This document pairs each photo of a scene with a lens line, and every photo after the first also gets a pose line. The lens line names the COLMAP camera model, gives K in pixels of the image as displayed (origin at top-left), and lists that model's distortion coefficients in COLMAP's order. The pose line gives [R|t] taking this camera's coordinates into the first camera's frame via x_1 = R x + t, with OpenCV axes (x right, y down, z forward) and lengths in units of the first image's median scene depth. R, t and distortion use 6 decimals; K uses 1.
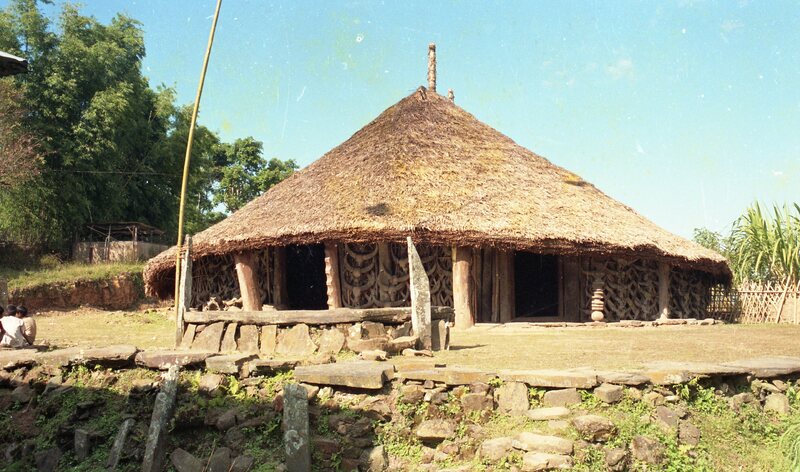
lens RADIAL K [[837.4, 0, 366.2], [0, 837.4, 287.1], [0, 0, 1]] dist [-0.110613, 0.009078]
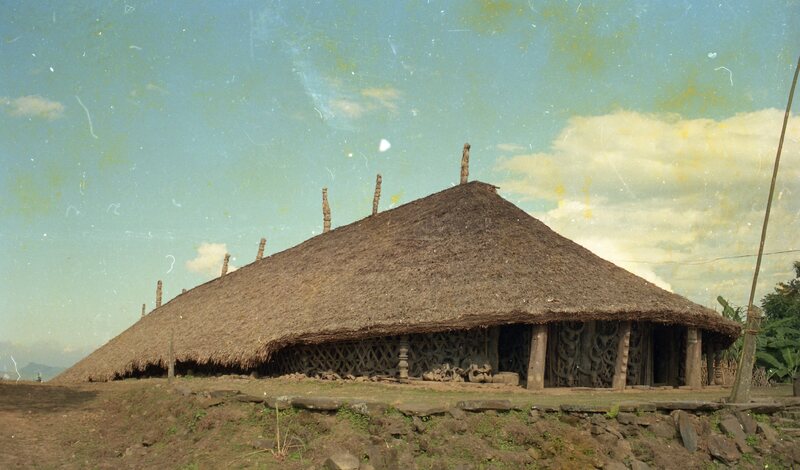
lens RADIAL K [[841.7, 0, 400.0], [0, 841.7, 235.0], [0, 0, 1]] dist [-0.082757, -0.024223]
pose [[0.665036, 0.133626, 0.734759, -1.106200], [-0.023283, 0.987094, -0.158442, 0.022854], [-0.746448, 0.088263, 0.659564, 0.423717]]
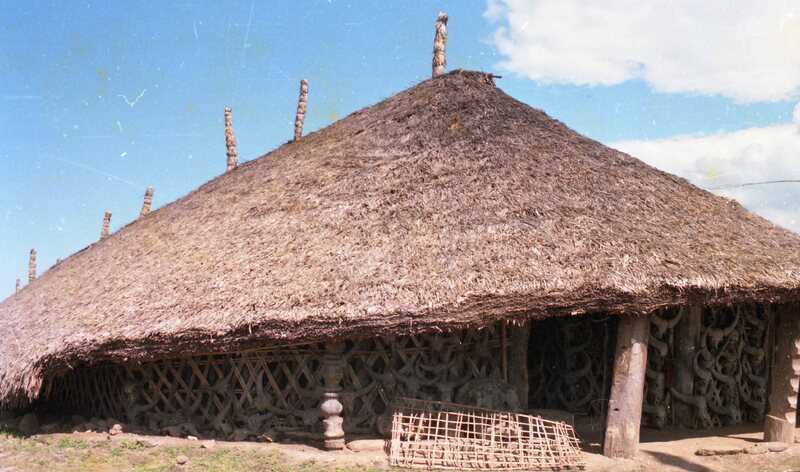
lens RADIAL K [[816.4, 0, 397.6], [0, 816.4, 246.9], [0, 0, 1]] dist [-0.080874, 0.008160]
pose [[0.618663, 0.095915, 0.779779, -0.623819], [-0.008244, 0.993258, -0.115633, -0.023311], [-0.785613, 0.065110, 0.615283, 0.836204]]
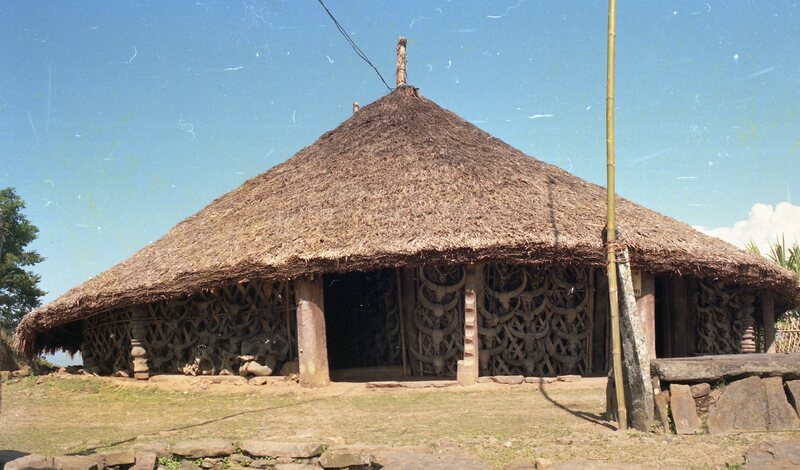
lens RADIAL K [[841.7, 0, 400.0], [0, 841.7, 235.0], [0, 0, 1]] dist [-0.082757, -0.024223]
pose [[0.887358, 0.044354, 0.458944, -0.401718], [0.015312, 0.991979, -0.125474, 0.009053], [-0.460828, 0.118368, 0.879561, 0.389092]]
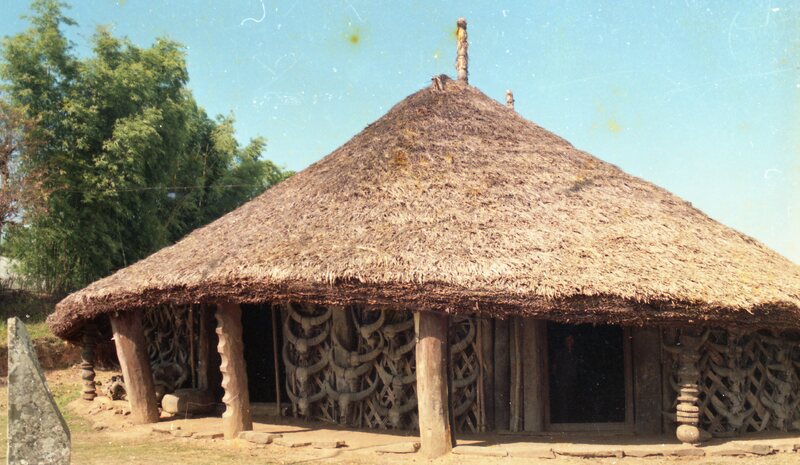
lens RADIAL K [[816.5, 0, 363.0], [0, 816.5, 259.7], [0, 0, 1]] dist [-0.094554, 0.015871]
pose [[0.986124, -0.011335, -0.165623, 0.147891], [-0.002197, 0.996688, -0.081291, -0.034105], [0.165995, 0.080527, 0.982833, 0.412264]]
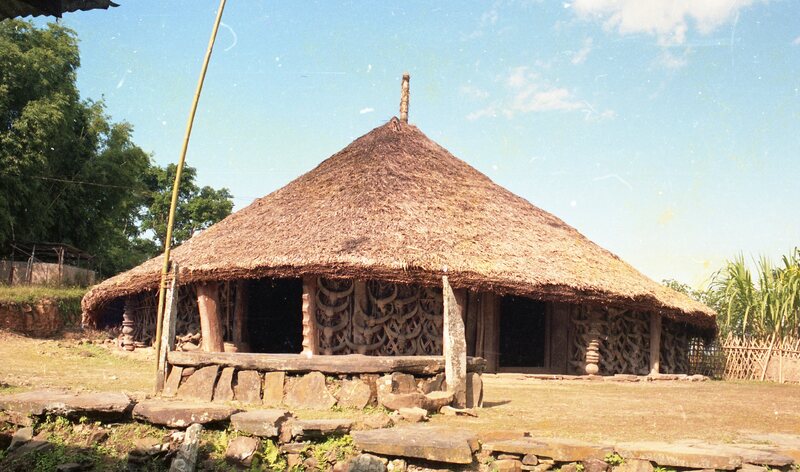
lens RADIAL K [[843.8, 0, 379.5], [0, 843.8, 268.2], [0, 0, 1]] dist [-0.103493, 0.041217]
pose [[0.992044, 0.049330, 0.115826, -0.070363], [-0.041468, 0.996731, -0.069333, -0.002812], [-0.118868, 0.063978, 0.990847, 0.080404]]
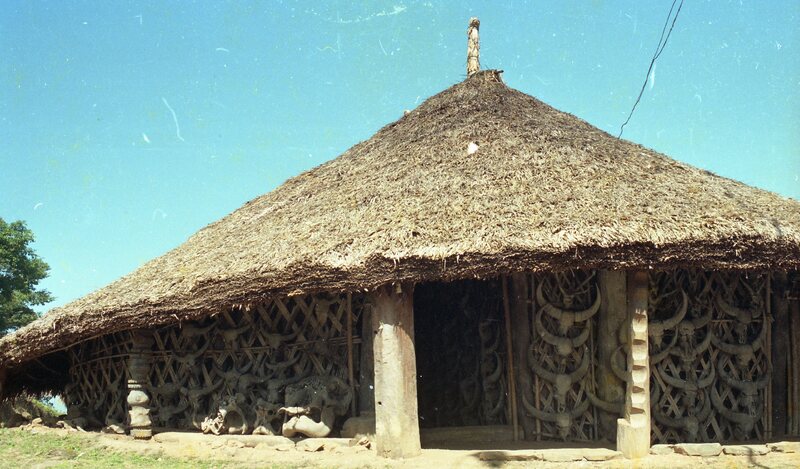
lens RADIAL K [[825.0, 0, 379.7], [0, 825.0, 233.0], [0, 0, 1]] dist [-0.088895, -0.012988]
pose [[0.903934, 0.084897, 0.419162, -0.348603], [-0.002762, 0.981237, -0.192784, 0.012045], [-0.427664, 0.173107, 0.887208, 0.629291]]
